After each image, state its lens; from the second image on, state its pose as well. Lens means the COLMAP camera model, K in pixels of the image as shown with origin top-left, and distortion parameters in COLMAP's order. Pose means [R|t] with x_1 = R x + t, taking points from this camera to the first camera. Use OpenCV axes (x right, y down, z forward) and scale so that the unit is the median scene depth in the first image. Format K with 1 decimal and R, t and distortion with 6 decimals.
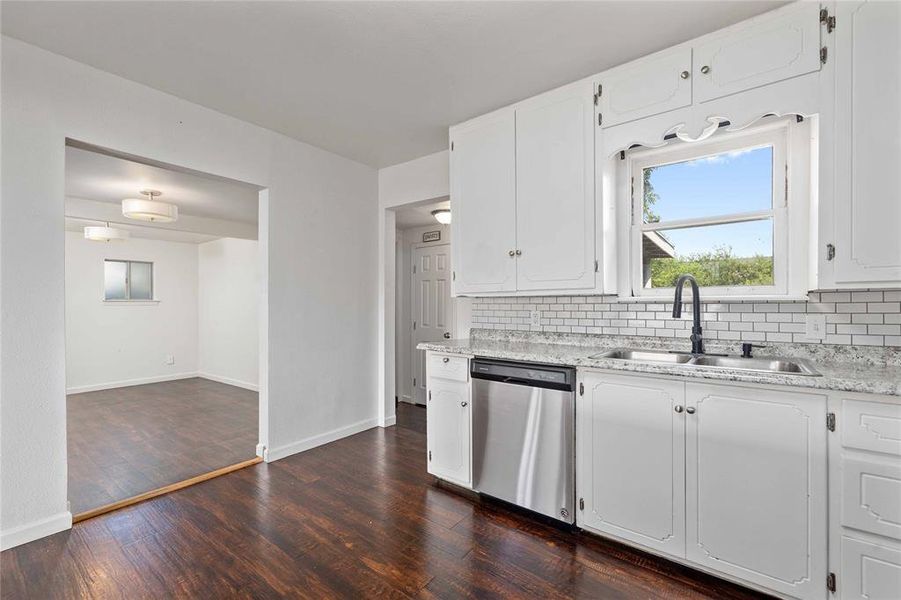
lens RADIAL K [[387.6, 0, 448.9], [0, 387.6, 301.9], [0, 0, 1]] dist [0.000594, 0.000354]
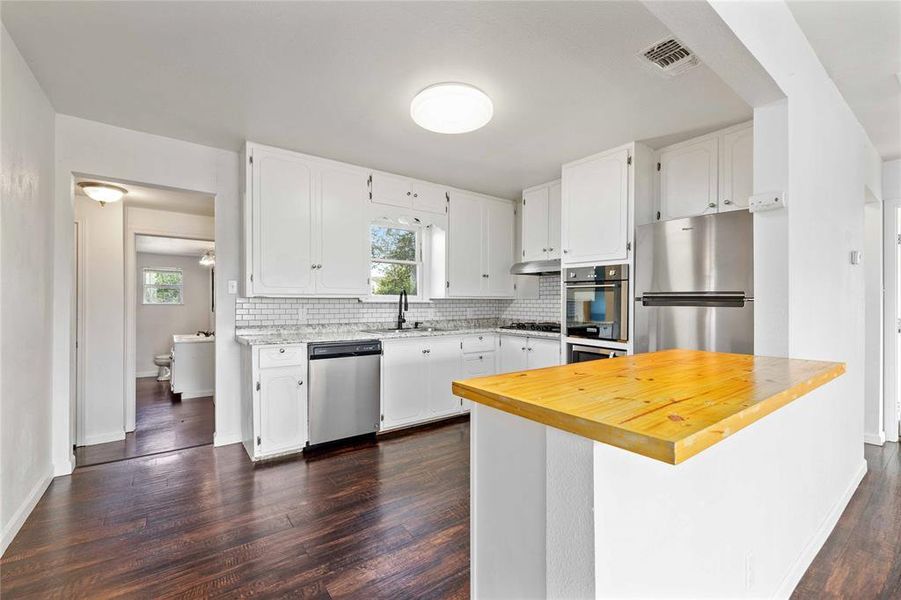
lens RADIAL K [[381.0, 0, 445.1], [0, 381.0, 303.1], [0, 0, 1]] dist [0.000000, -0.000024]
pose [[0.267591, 0.005176, 0.963519, -1.205878], [-0.007855, 0.999964, -0.003190, 0.004553], [-0.963500, -0.006715, 0.267622, 0.247230]]
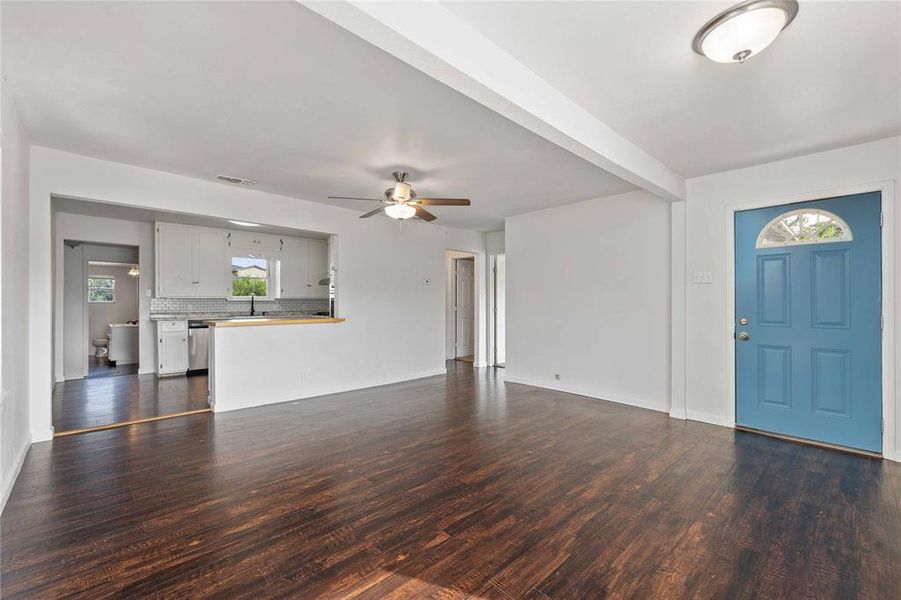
lens RADIAL K [[387.6, 0, 448.9], [0, 387.6, 301.9], [0, 0, 1]] dist [0.000594, 0.000354]
pose [[0.147060, 0.004334, 0.989118, -2.667810], [-0.005097, 0.999980, -0.003624, 0.012385], [-0.989114, -0.004508, 0.147079, -1.346977]]
